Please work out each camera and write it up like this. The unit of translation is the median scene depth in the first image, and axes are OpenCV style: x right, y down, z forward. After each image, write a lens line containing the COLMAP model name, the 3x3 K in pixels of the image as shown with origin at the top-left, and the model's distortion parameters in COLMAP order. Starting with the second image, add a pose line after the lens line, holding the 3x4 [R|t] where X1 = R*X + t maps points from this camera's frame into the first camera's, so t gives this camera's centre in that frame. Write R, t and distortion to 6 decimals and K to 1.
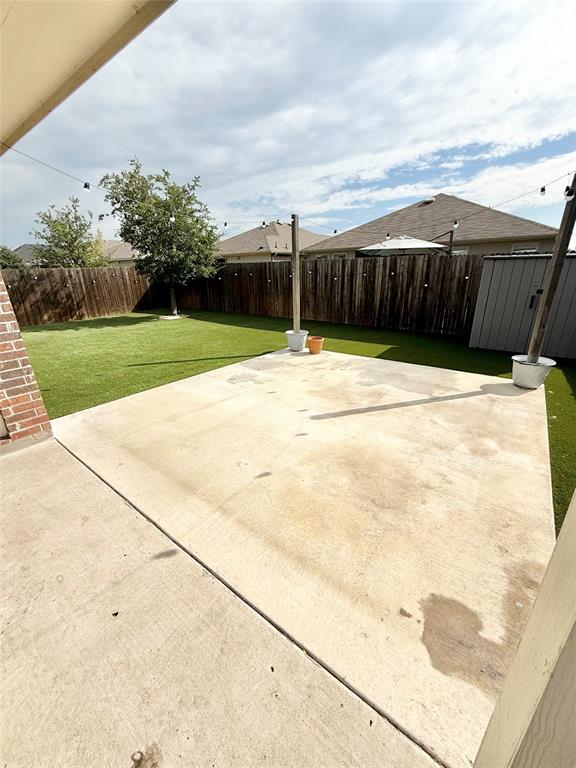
lens RADIAL K [[303.9, 0, 288.0], [0, 303.9, 384.0], [0, 0, 1]] dist [0.000061, 0.000304]
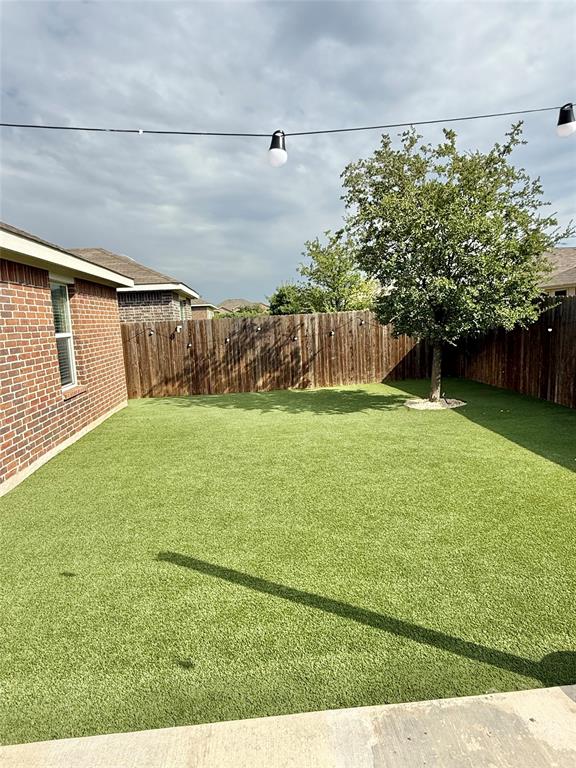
lens RADIAL K [[466.4, 0, 288.0], [0, 466.4, 384.0], [0, 0, 1]] dist [-0.002010, -0.000416]
pose [[0.683804, 0.092229, -0.723813, 0.016195], [-0.228991, 0.968989, -0.092865, -0.162929], [0.692802, 0.229248, 0.683718, 0.393323]]
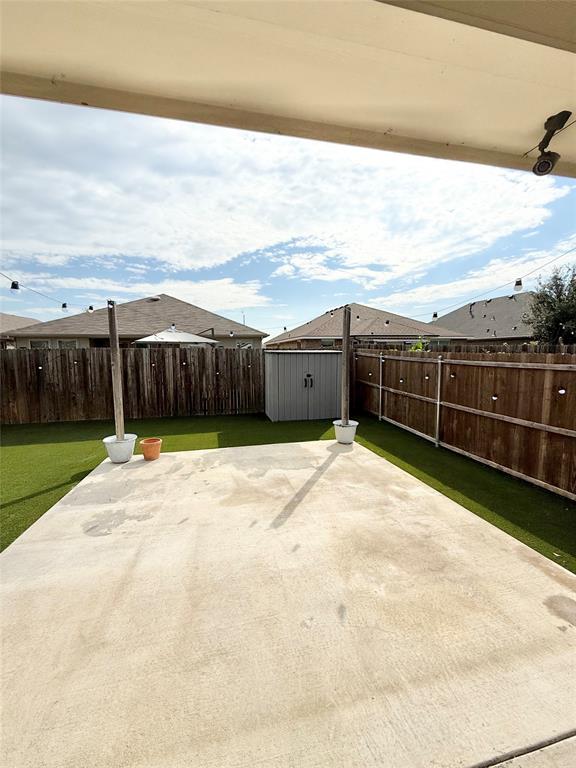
lens RADIAL K [[306.8, 0, 288.4], [0, 306.8, 381.9], [0, 0, 1]] dist [-0.001148, 0.000330]
pose [[0.643840, -0.057672, 0.762984, -0.212817], [0.264124, 0.952615, -0.150875, -0.056621], [-0.718129, 0.298662, 0.628564, 0.118648]]
